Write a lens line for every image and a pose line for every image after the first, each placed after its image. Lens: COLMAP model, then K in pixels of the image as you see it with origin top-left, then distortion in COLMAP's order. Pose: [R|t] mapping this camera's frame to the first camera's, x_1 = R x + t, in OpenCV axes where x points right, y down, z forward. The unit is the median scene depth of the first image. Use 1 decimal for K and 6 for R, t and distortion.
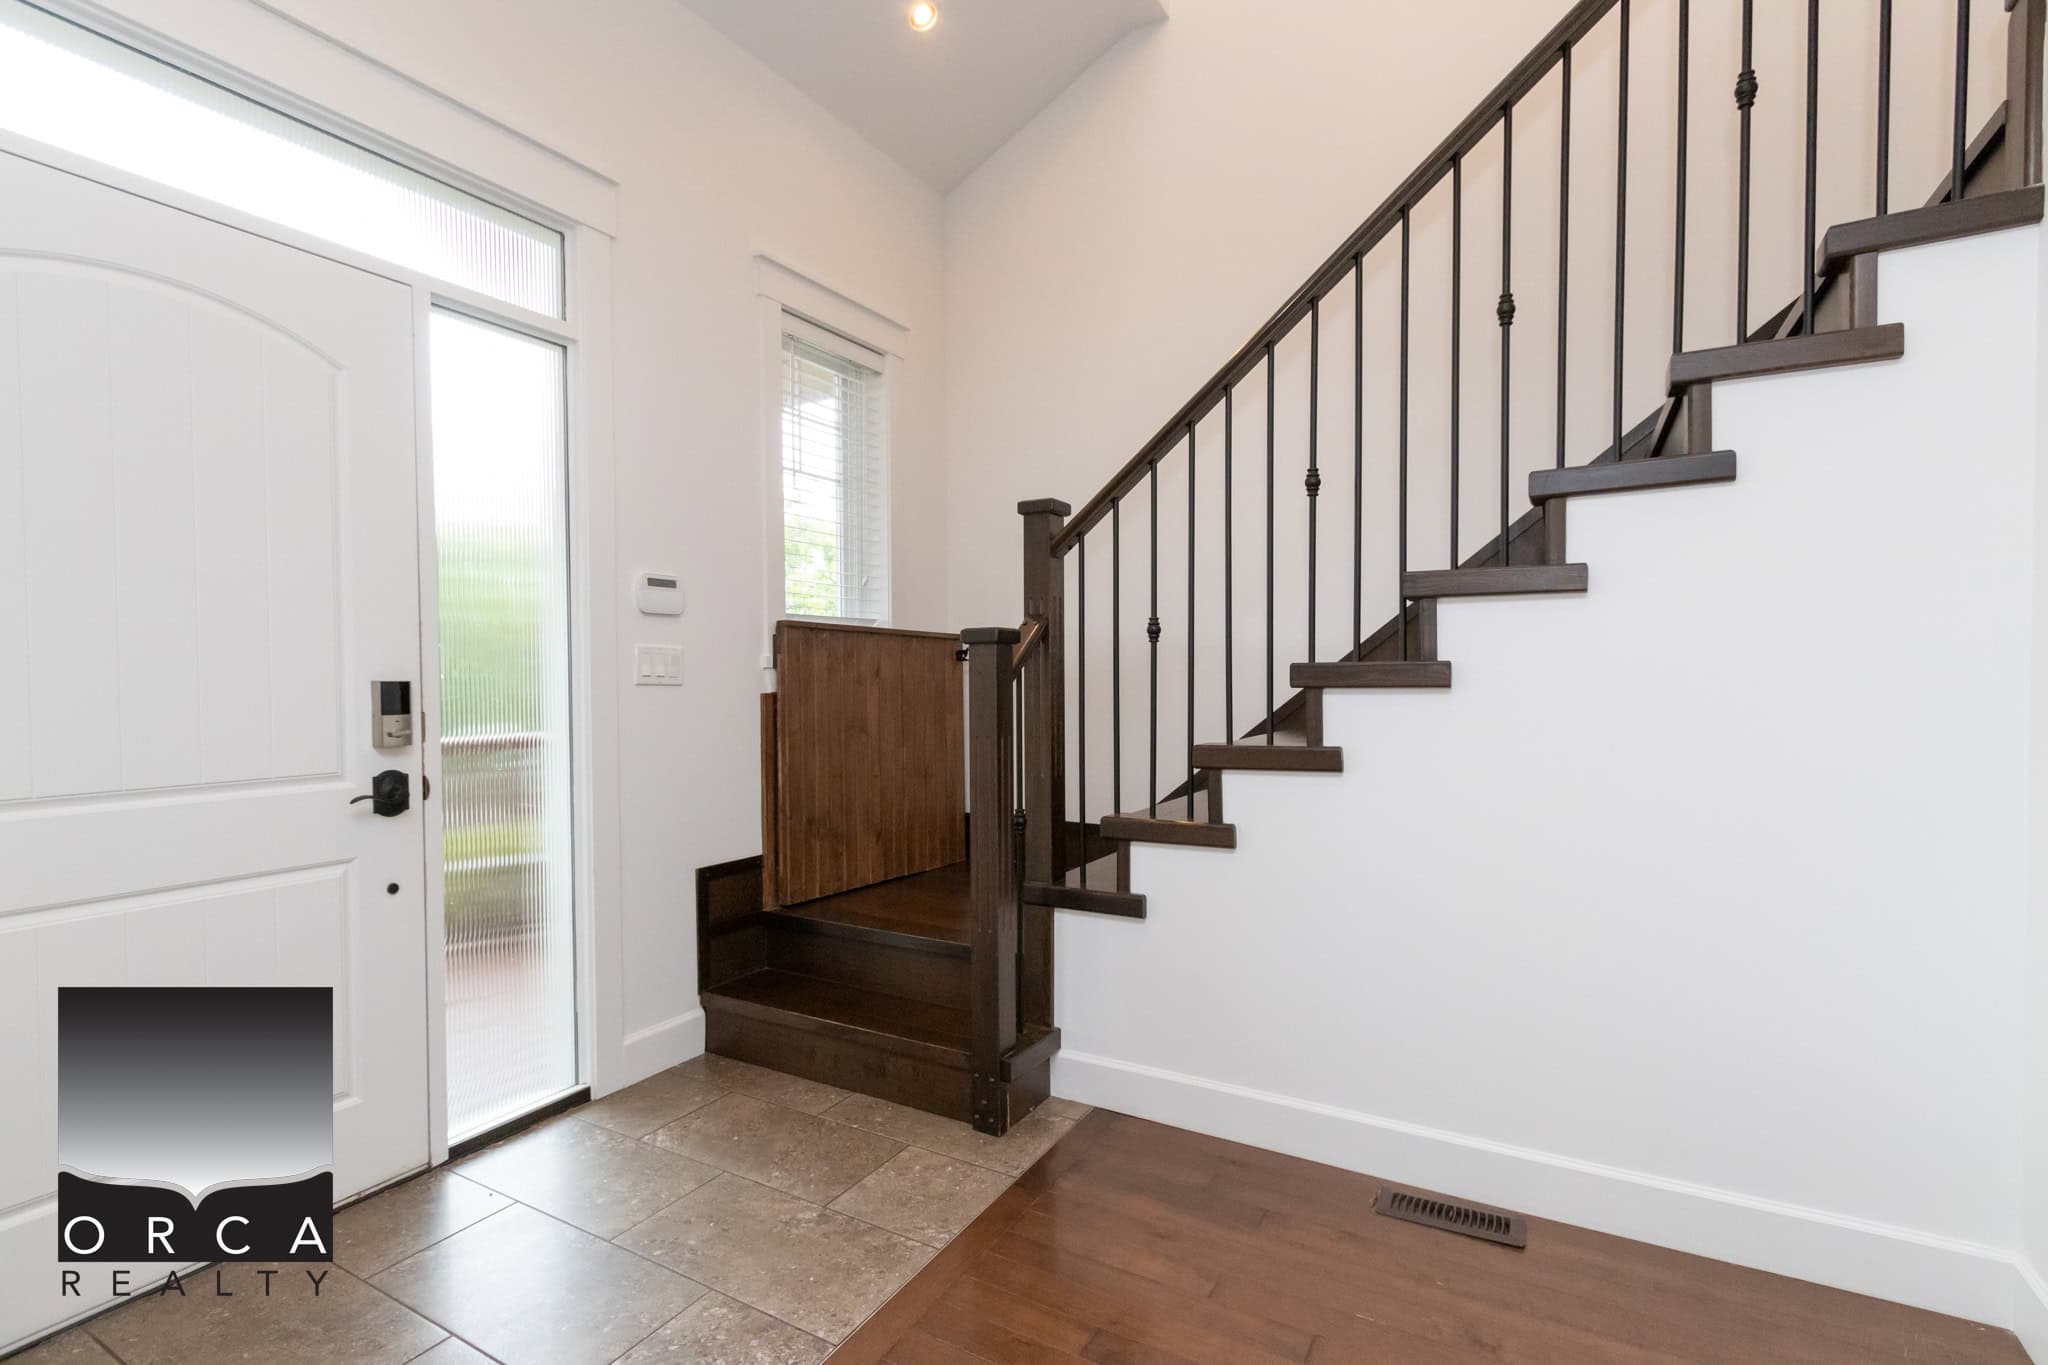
lens RADIAL K [[946.8, 0, 1023.3], [0, 946.8, 693.7], [0, 0, 1]] dist [-0.002333, -0.000558]
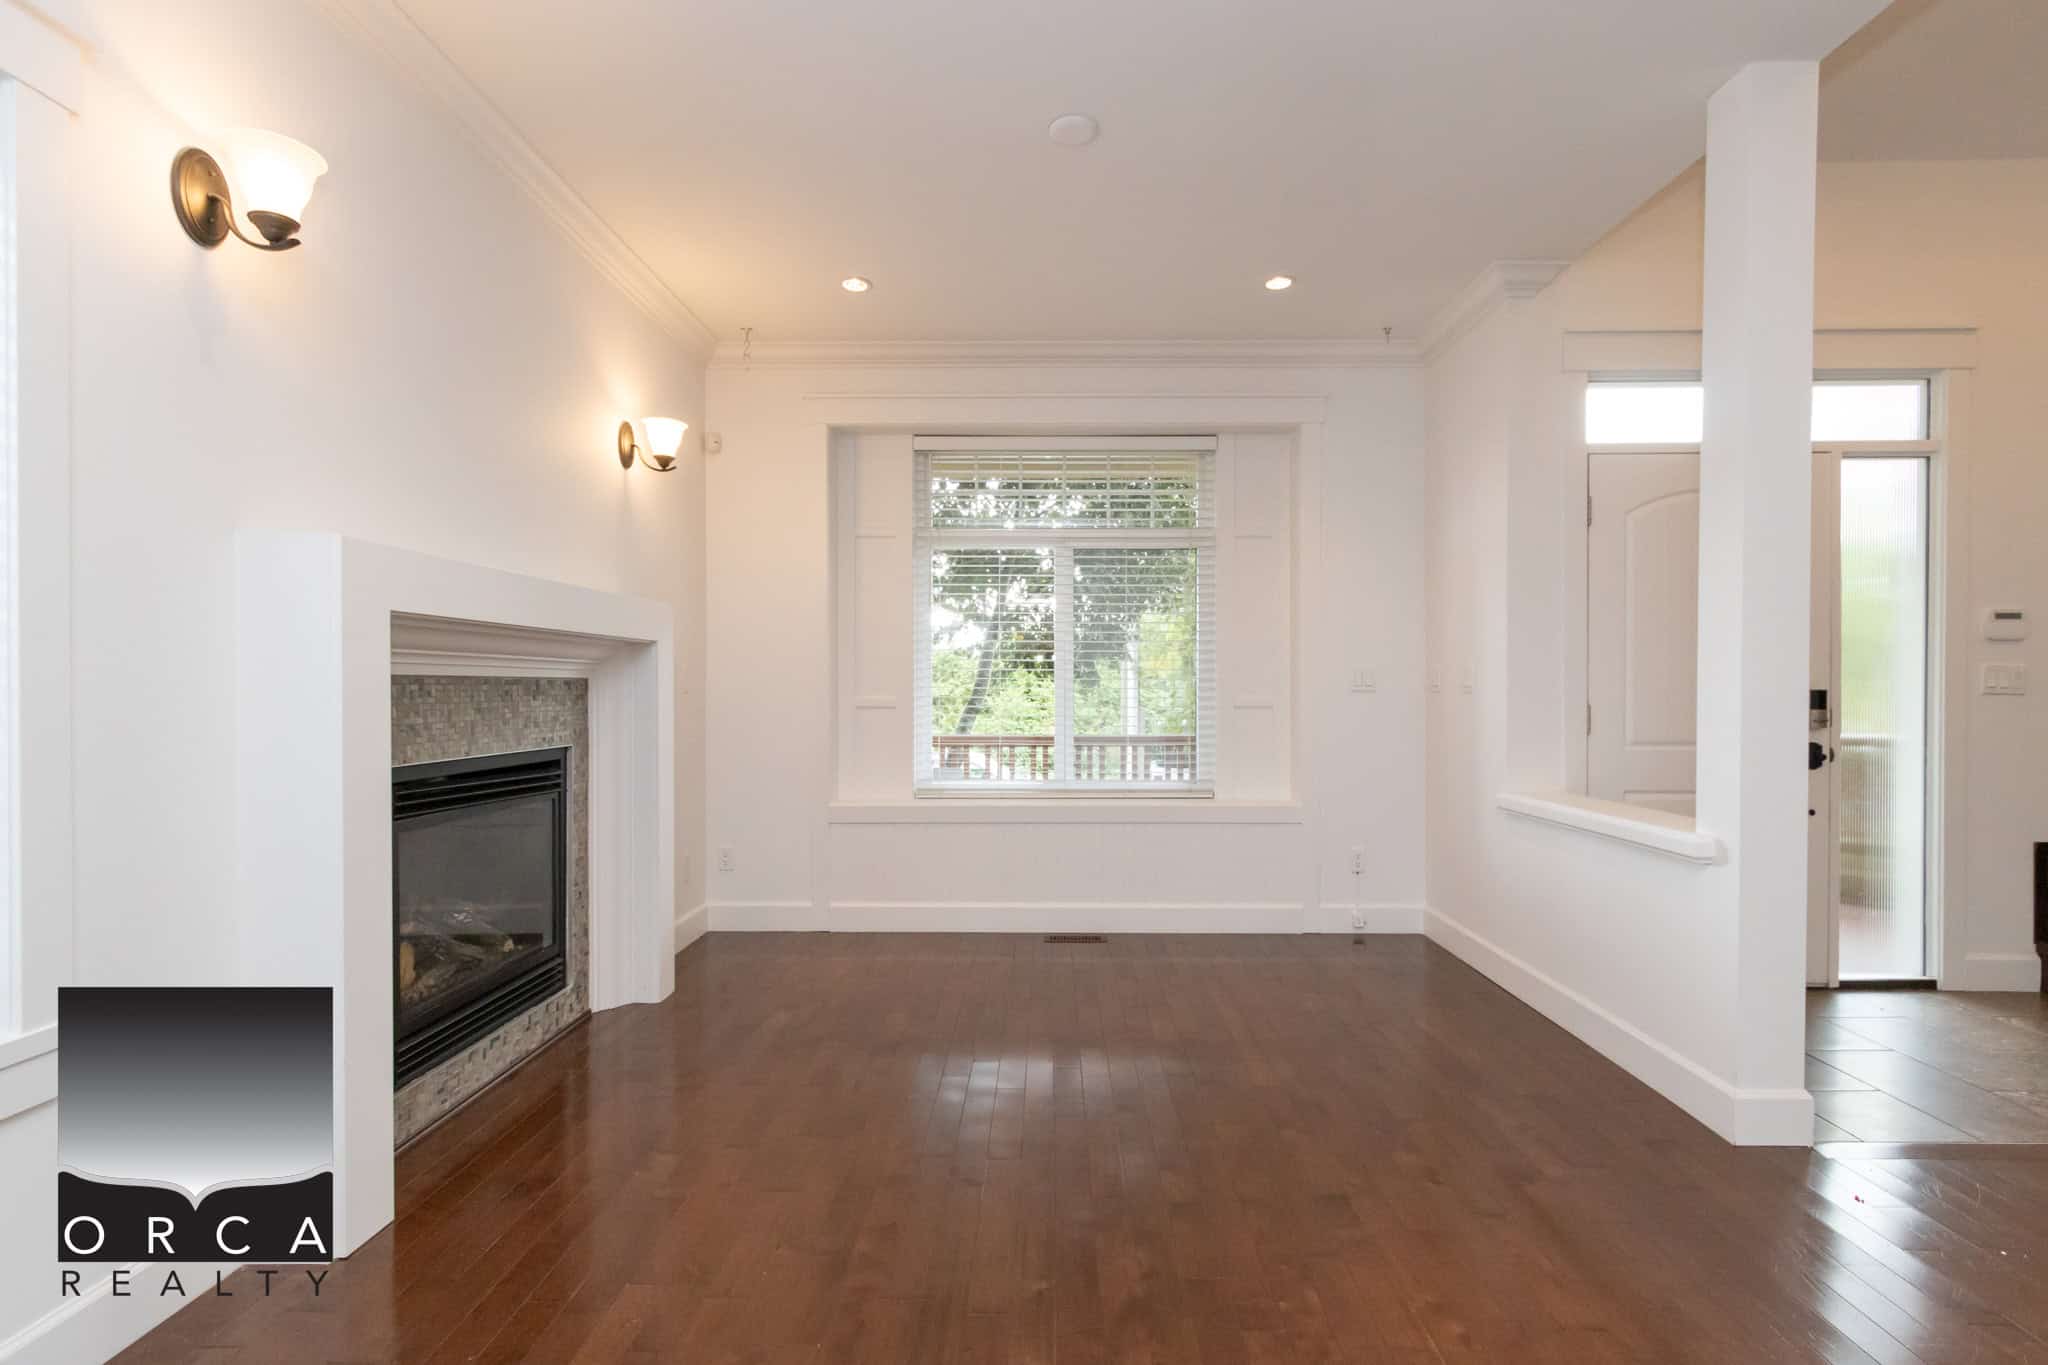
lens RADIAL K [[946.8, 0, 1023.3], [0, 946.8, 693.7], [0, 0, 1]] dist [-0.002333, -0.000558]
pose [[0.484589, 0.015251, -0.874609, 0.106807], [-0.019202, 0.999793, 0.006795, 0.007399], [0.874531, 0.013501, 0.484782, -0.889231]]
